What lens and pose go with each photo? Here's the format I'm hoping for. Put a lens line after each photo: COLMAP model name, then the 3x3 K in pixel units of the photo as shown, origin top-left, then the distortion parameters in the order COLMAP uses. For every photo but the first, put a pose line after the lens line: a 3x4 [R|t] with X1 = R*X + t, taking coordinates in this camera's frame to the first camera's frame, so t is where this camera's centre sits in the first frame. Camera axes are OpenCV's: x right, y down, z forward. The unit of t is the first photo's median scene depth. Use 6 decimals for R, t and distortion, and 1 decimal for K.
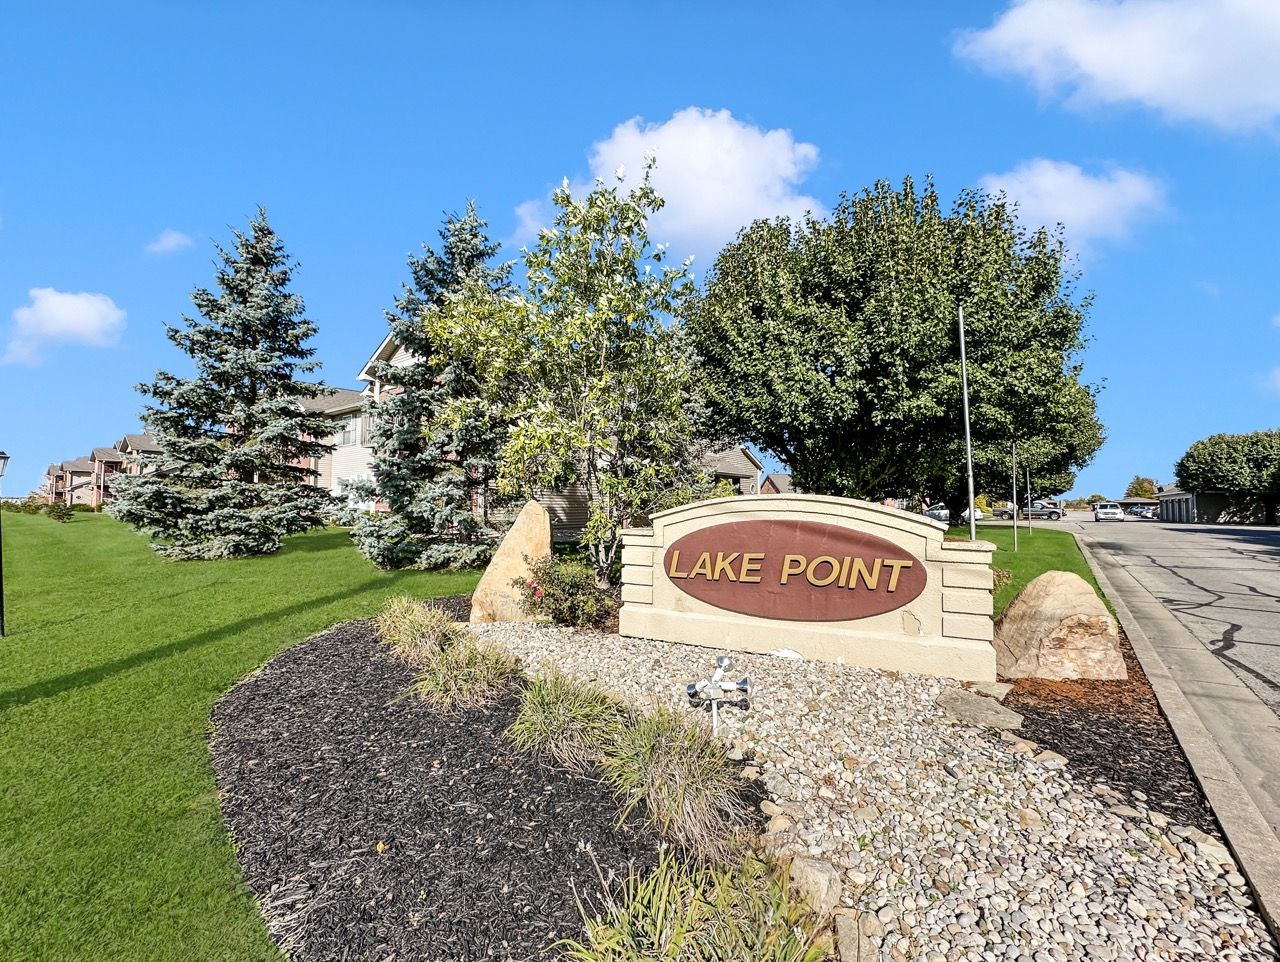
lens RADIAL K [[520.4, 0, 640.7], [0, 520.4, 483.7], [0, 0, 1]] dist [-0.002355, 0.000447]
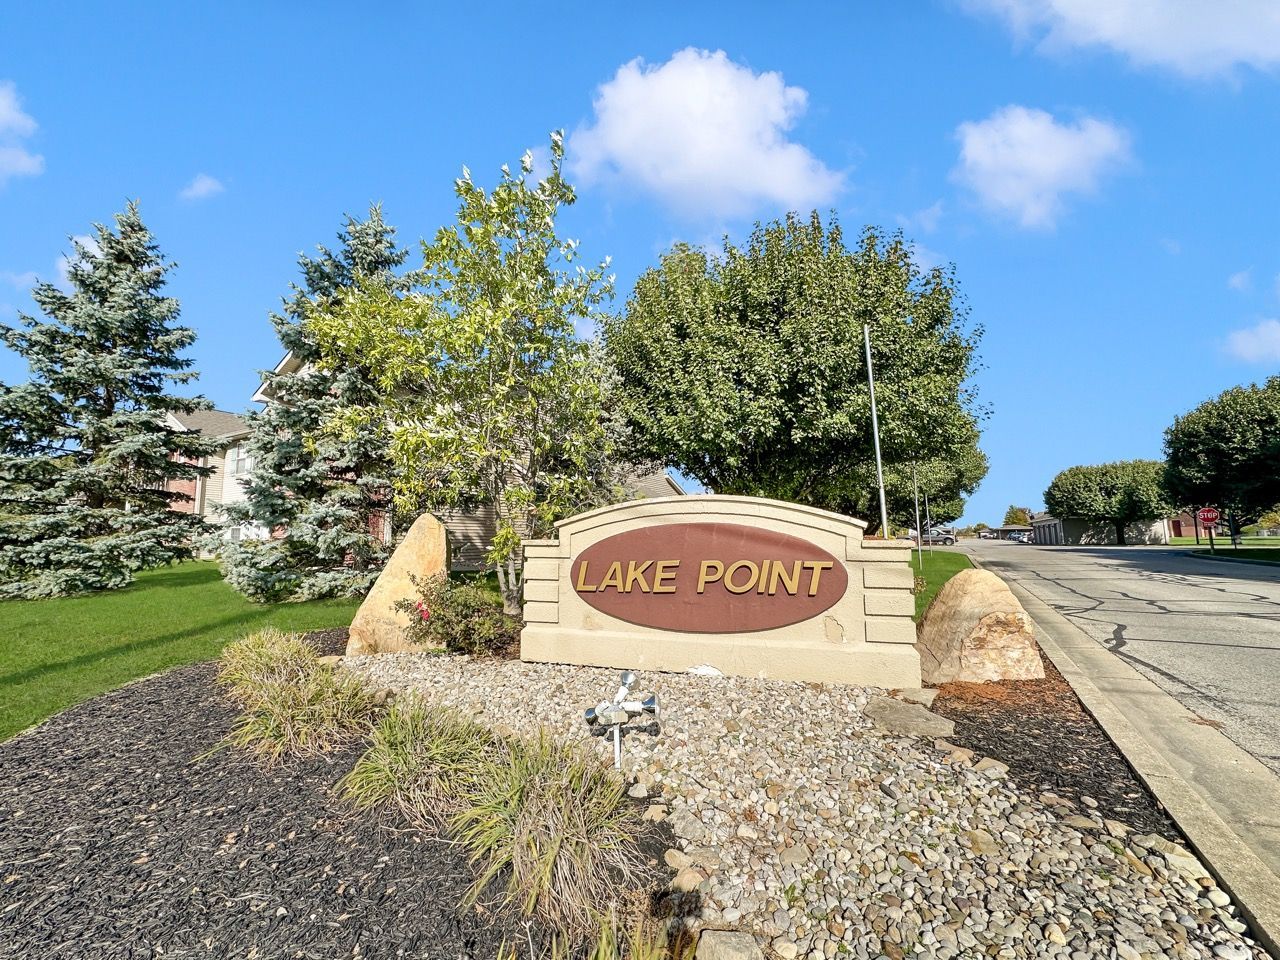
lens RADIAL K [[520.4, 0, 640.0], [0, 520.4, 484.5], [0, 0, 1]] dist [-0.002355, 0.000447]
pose [[0.990310, -0.000345, 0.138876, 0.036847], [0.008411, 0.998311, -0.057492, 0.046594], [-0.138621, 0.058103, 0.988640, 0.088074]]
